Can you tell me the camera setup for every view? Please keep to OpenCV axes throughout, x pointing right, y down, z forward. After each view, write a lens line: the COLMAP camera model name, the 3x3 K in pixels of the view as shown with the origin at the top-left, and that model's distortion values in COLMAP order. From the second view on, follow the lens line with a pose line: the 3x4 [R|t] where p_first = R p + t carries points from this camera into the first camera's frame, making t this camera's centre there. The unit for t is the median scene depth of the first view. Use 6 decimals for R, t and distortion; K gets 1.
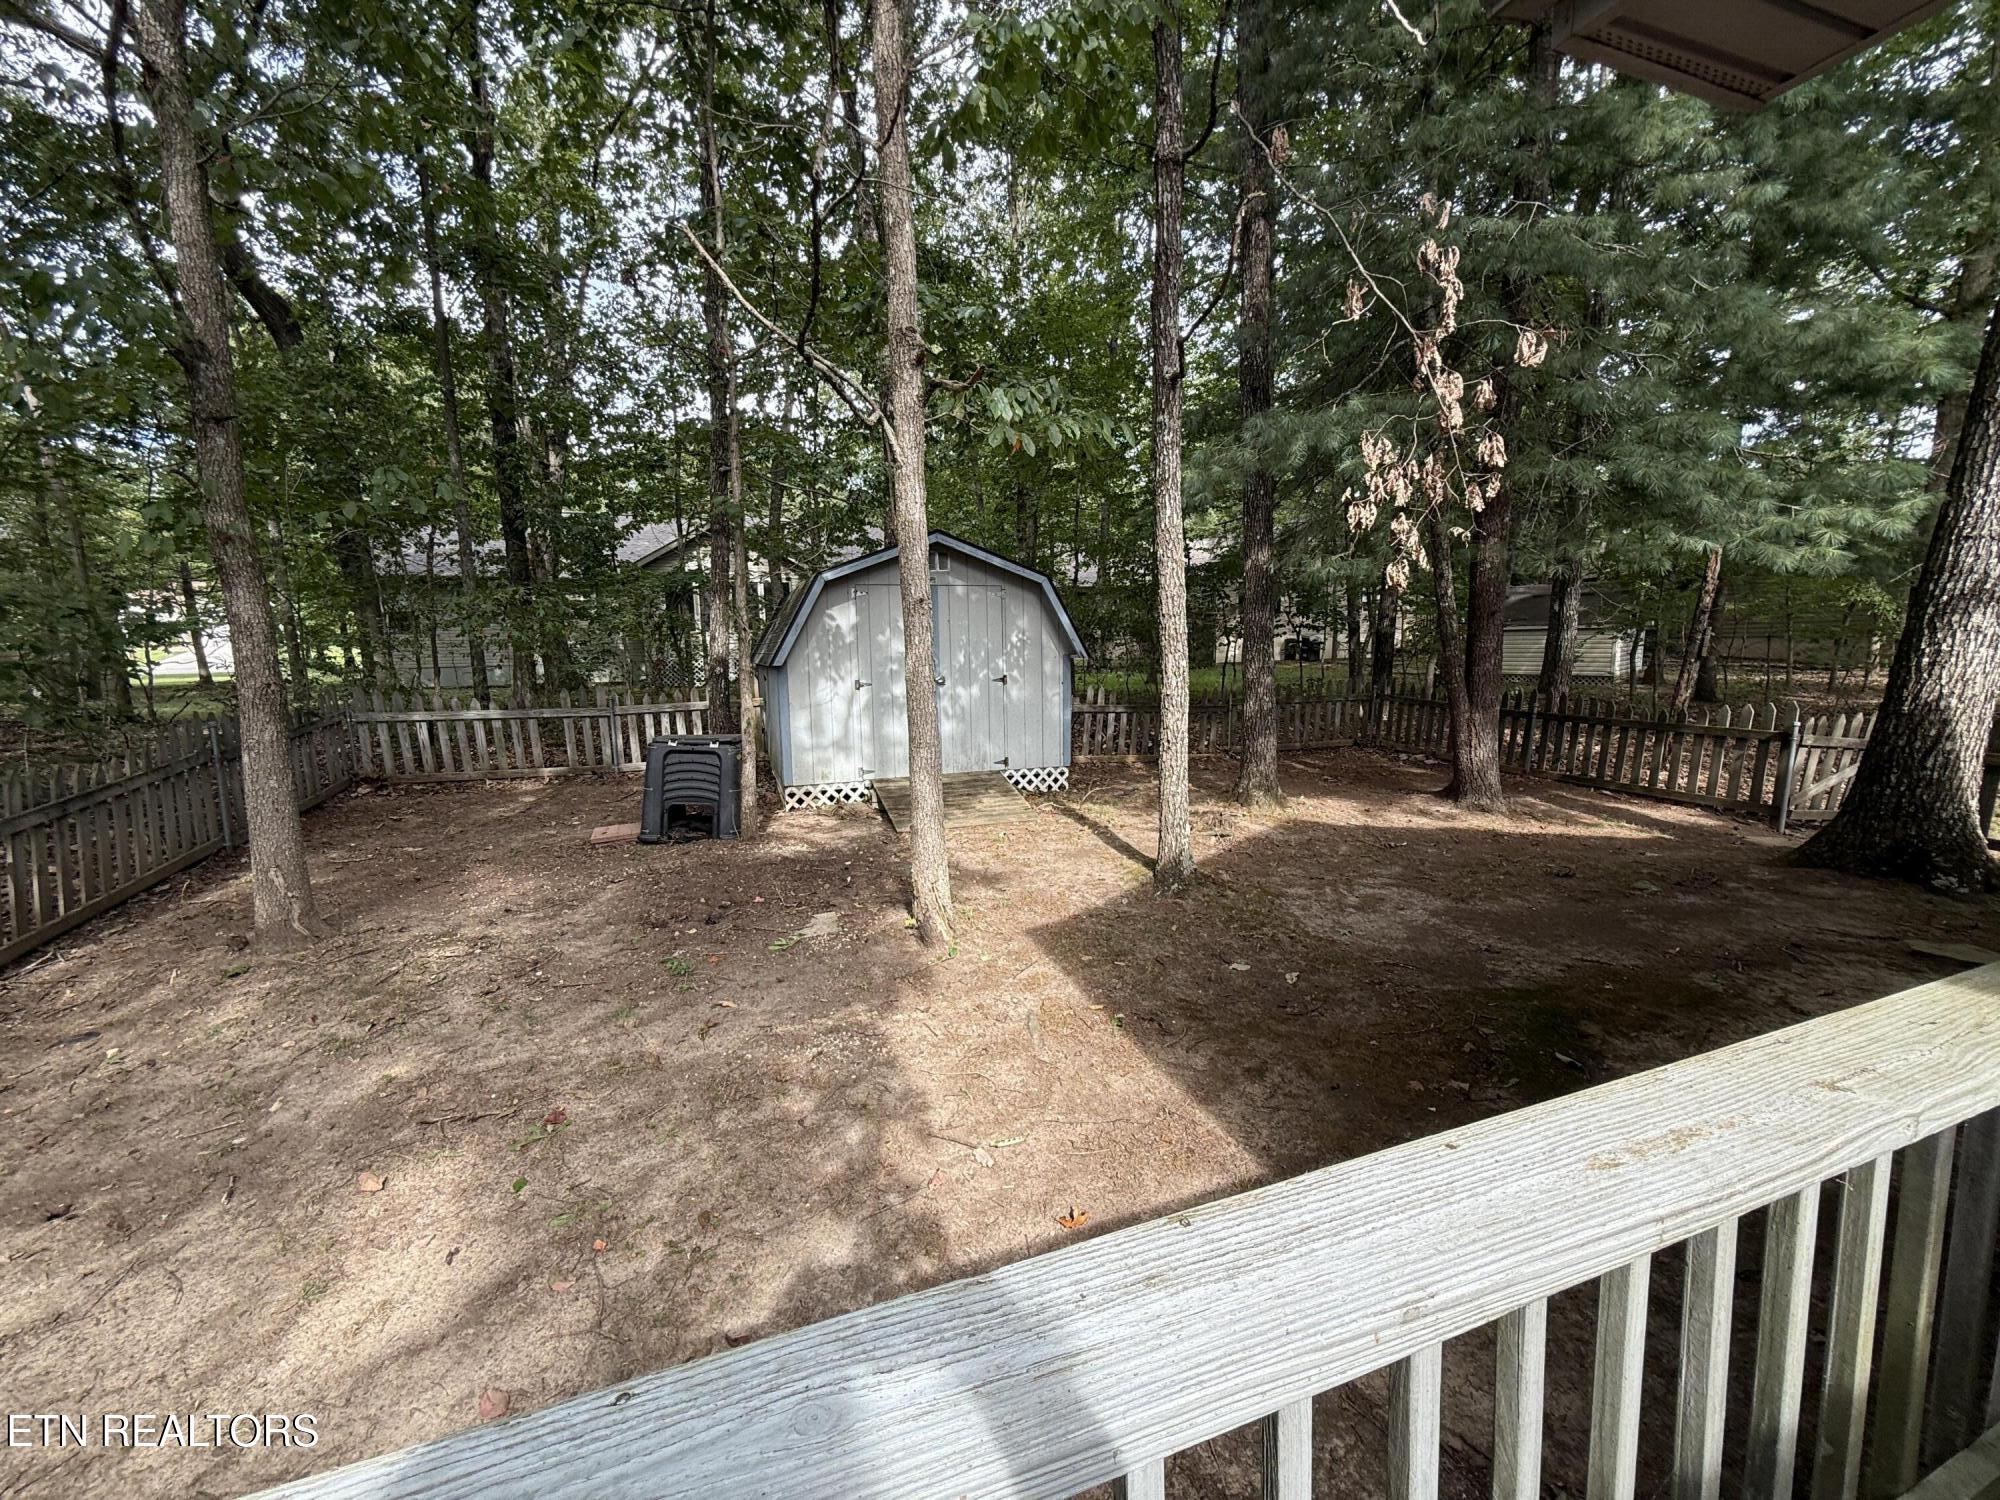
lens RADIAL K [[798.5, 0, 1001.3], [0, 798.5, 749.6], [0, 0, 1]] dist [0.001793, -0.000308]
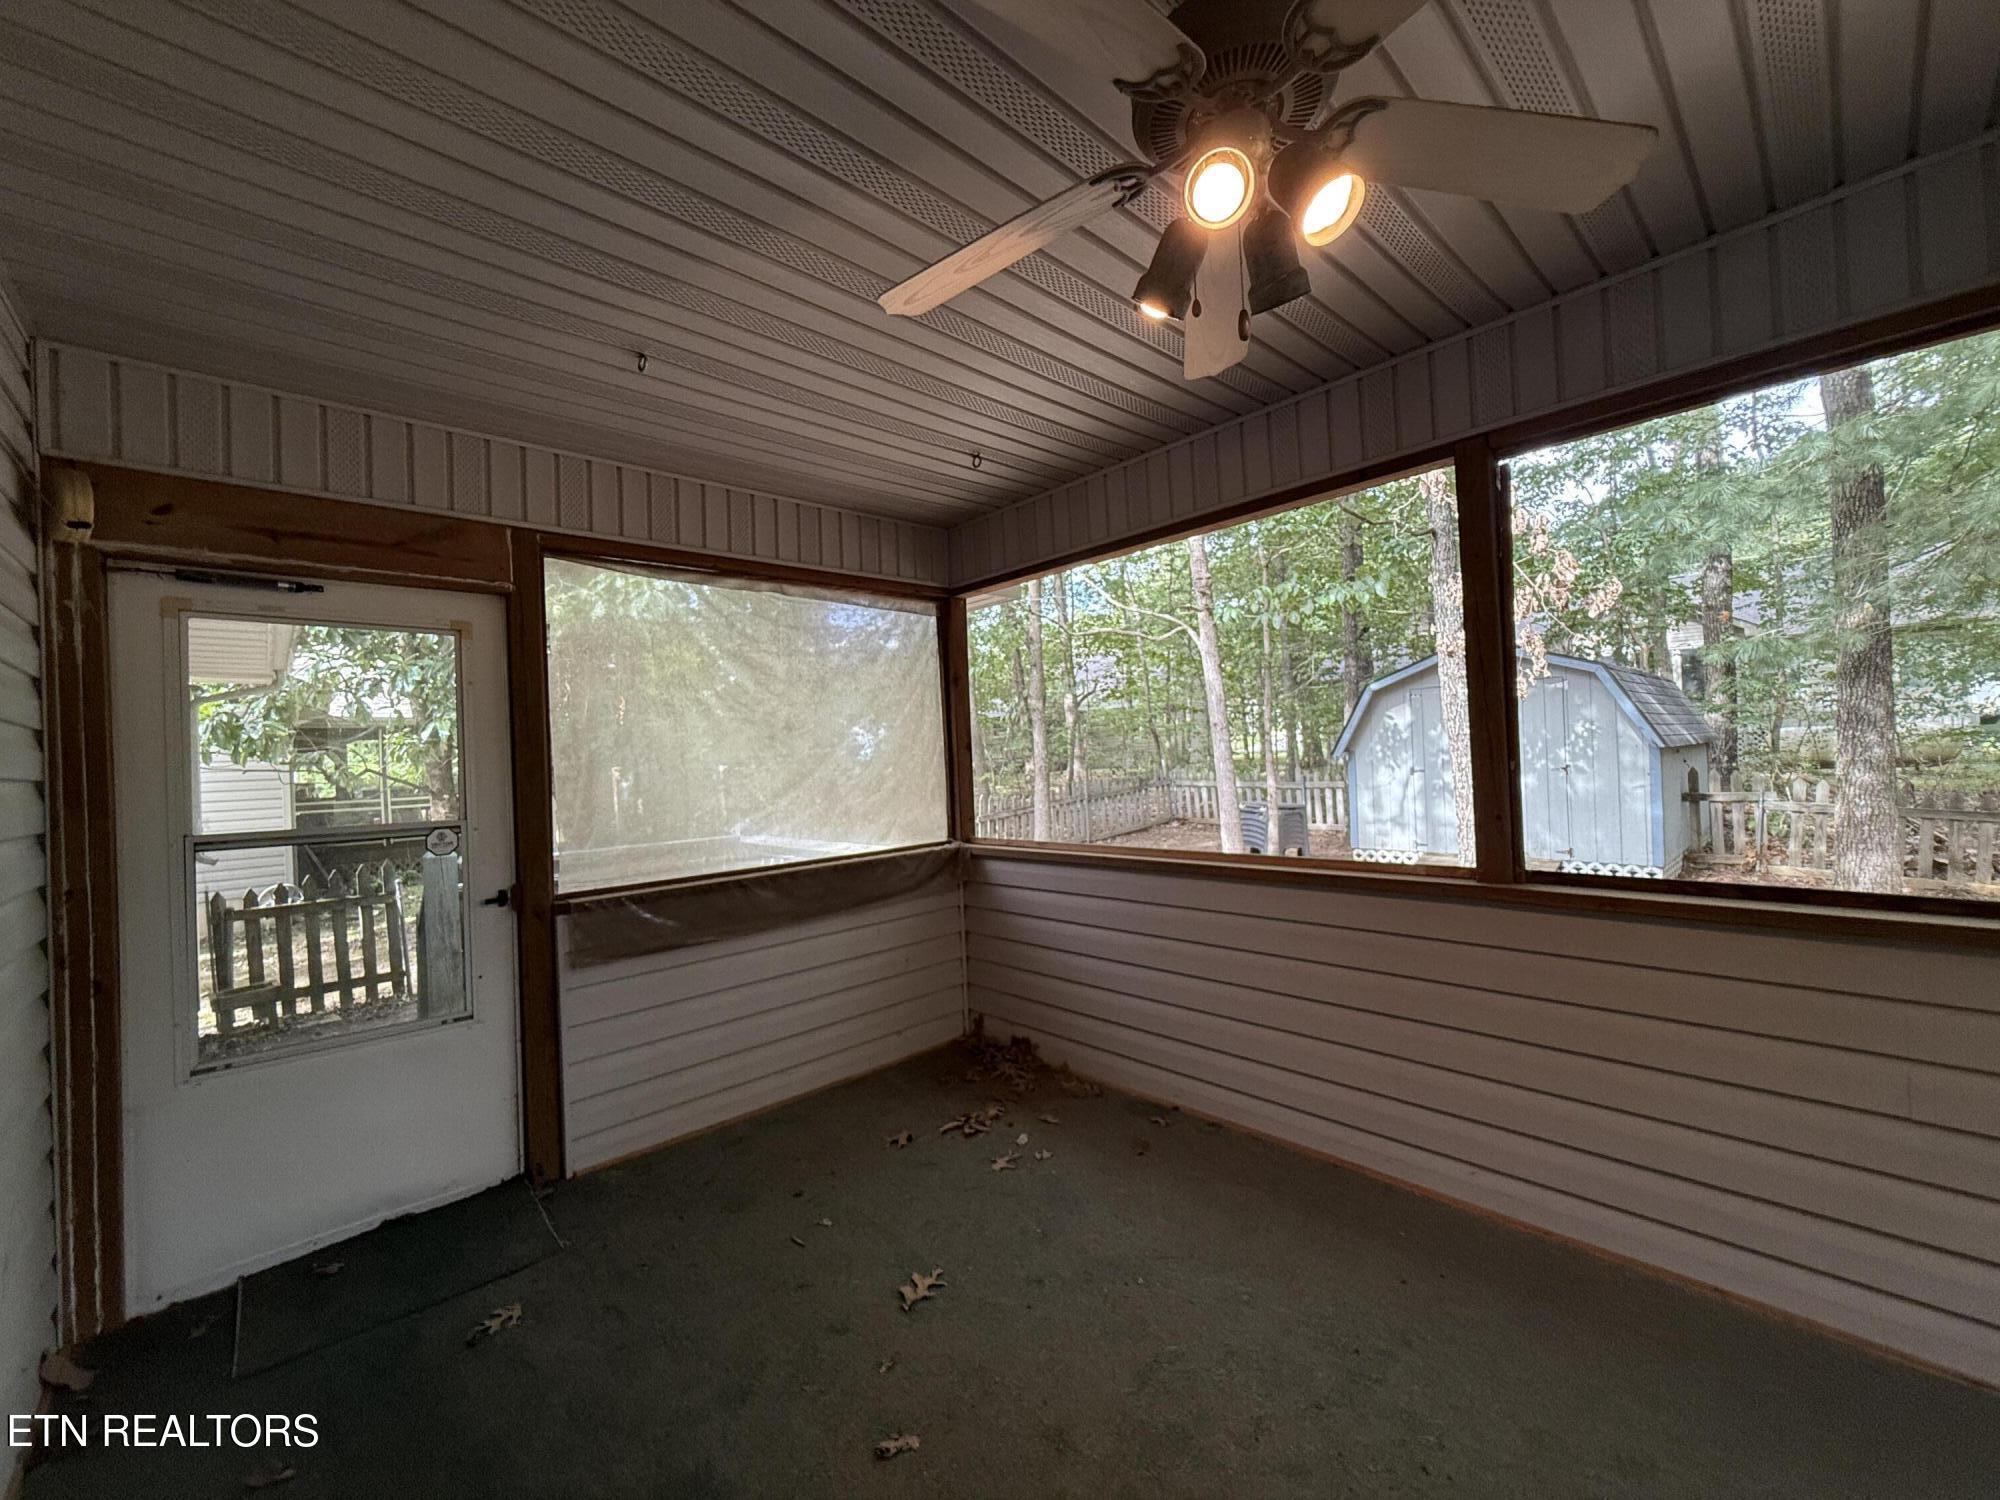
lens RADIAL K [[798.5, 0, 1010.7], [0, 798.5, 753.5], [0, 0, 1]] dist [0.001793, -0.000308]
pose [[0.403252, 0.004217, -0.915079, 0.627403], [-0.081496, 0.996181, -0.031323, -0.019922], [0.911453, 0.087207, 0.402055, -0.033927]]
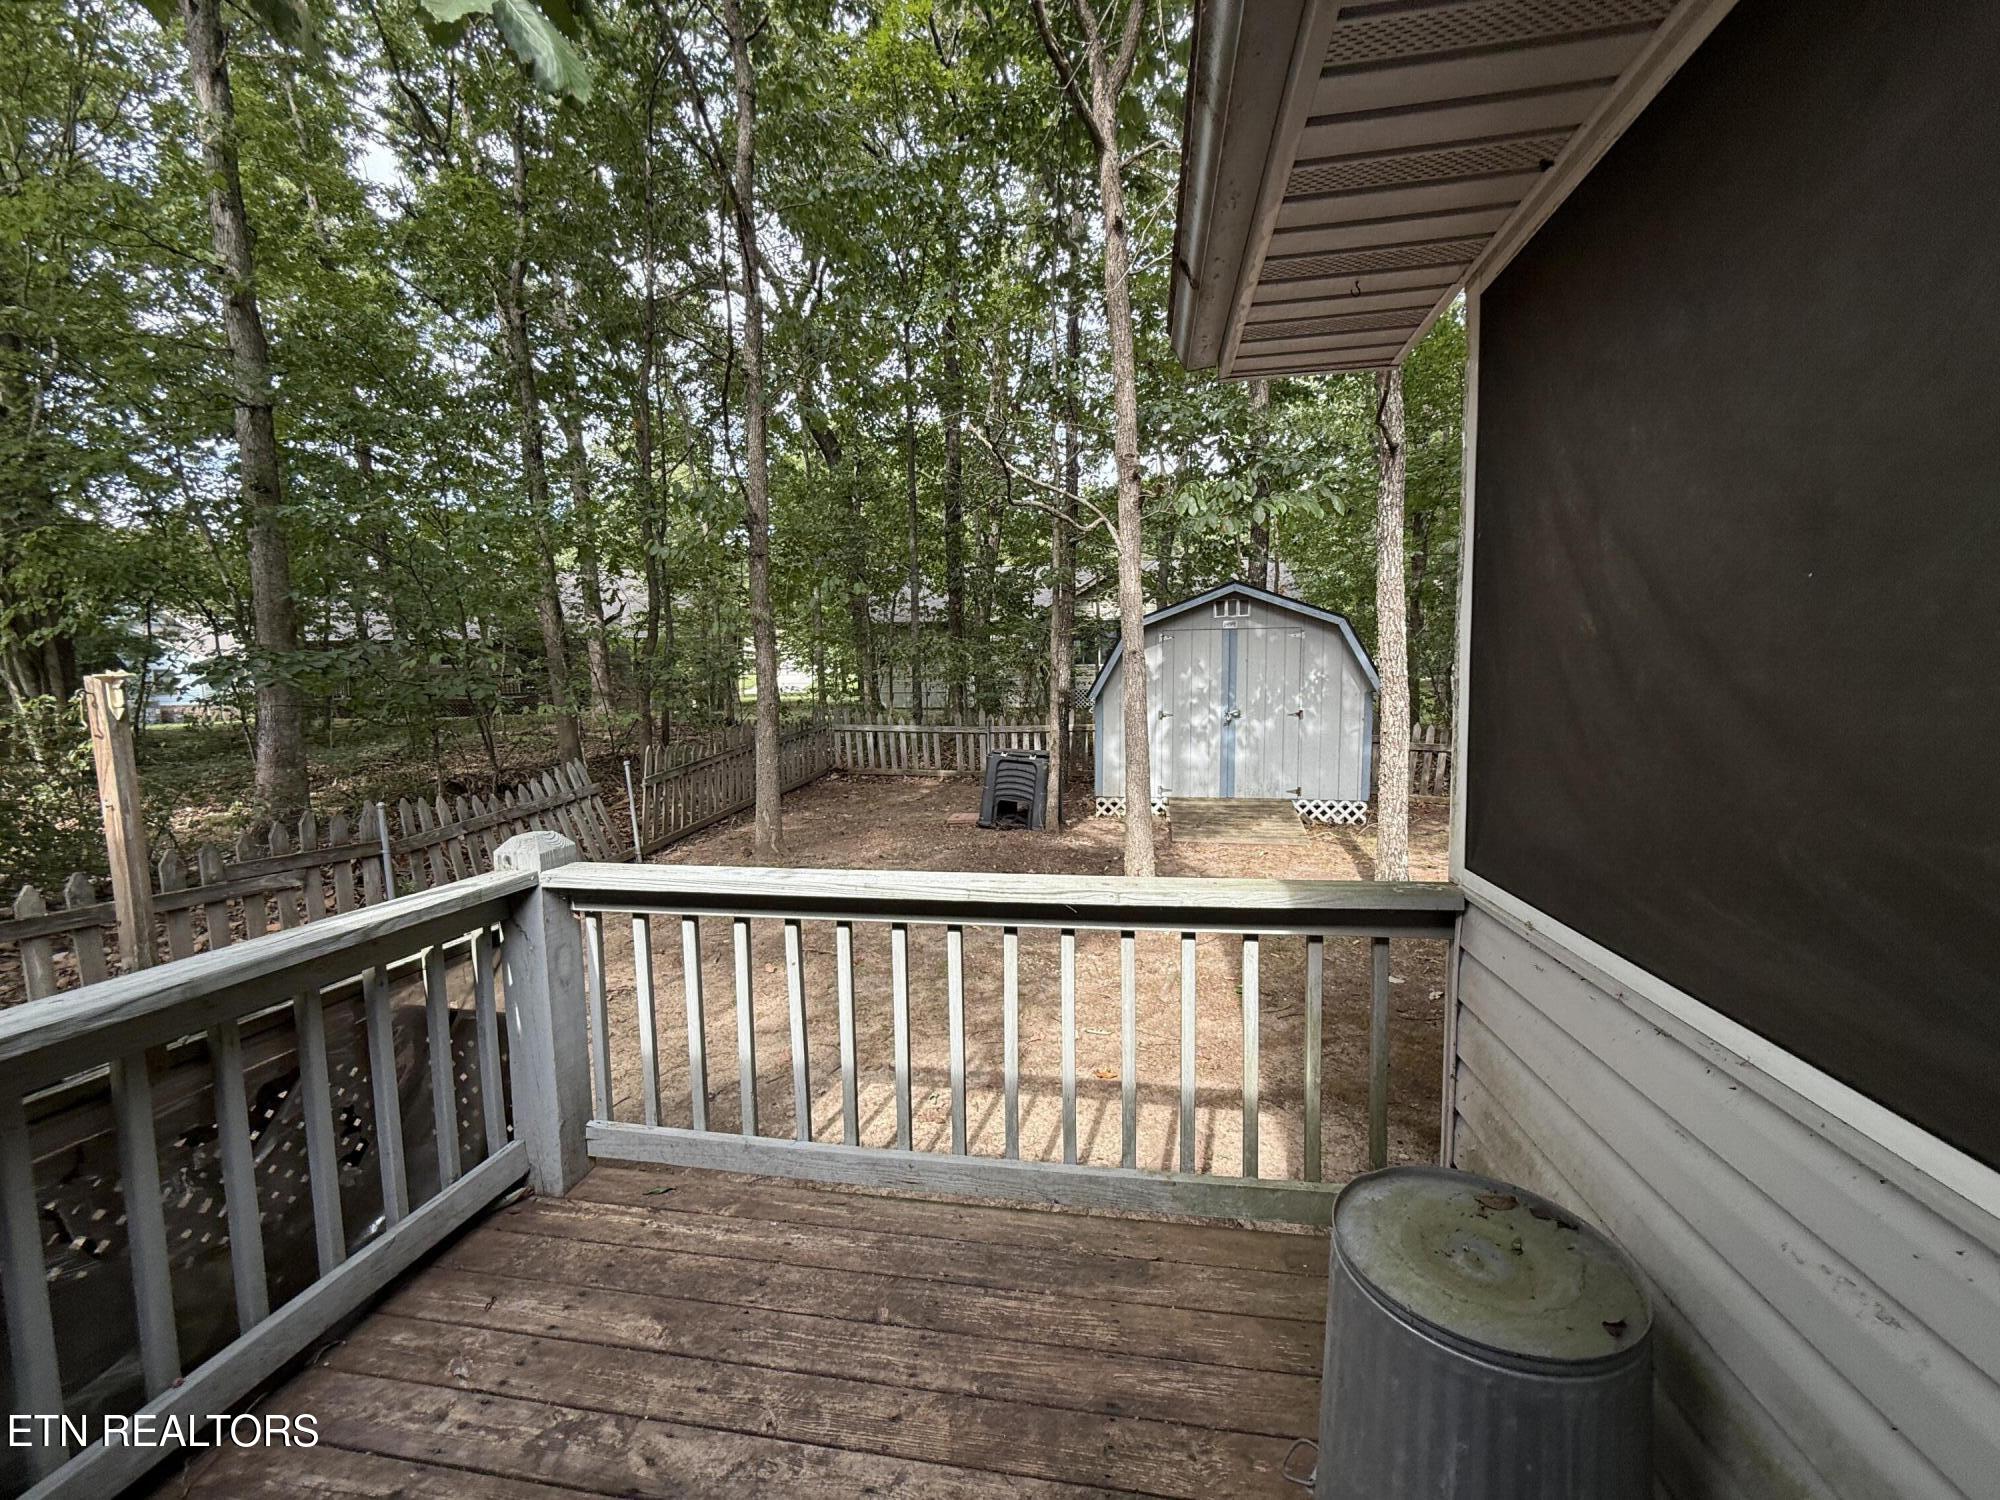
lens RADIAL K [[798.5, 0, 1002.3], [0, 798.5, 753.8], [0, 0, 1]] dist [0.001793, -0.000308]
pose [[0.869742, 0.054009, -0.490543, 0.182199], [-0.069414, 0.997500, -0.013246, 0.006568], [0.488601, 0.045571, 0.871316, -0.124346]]
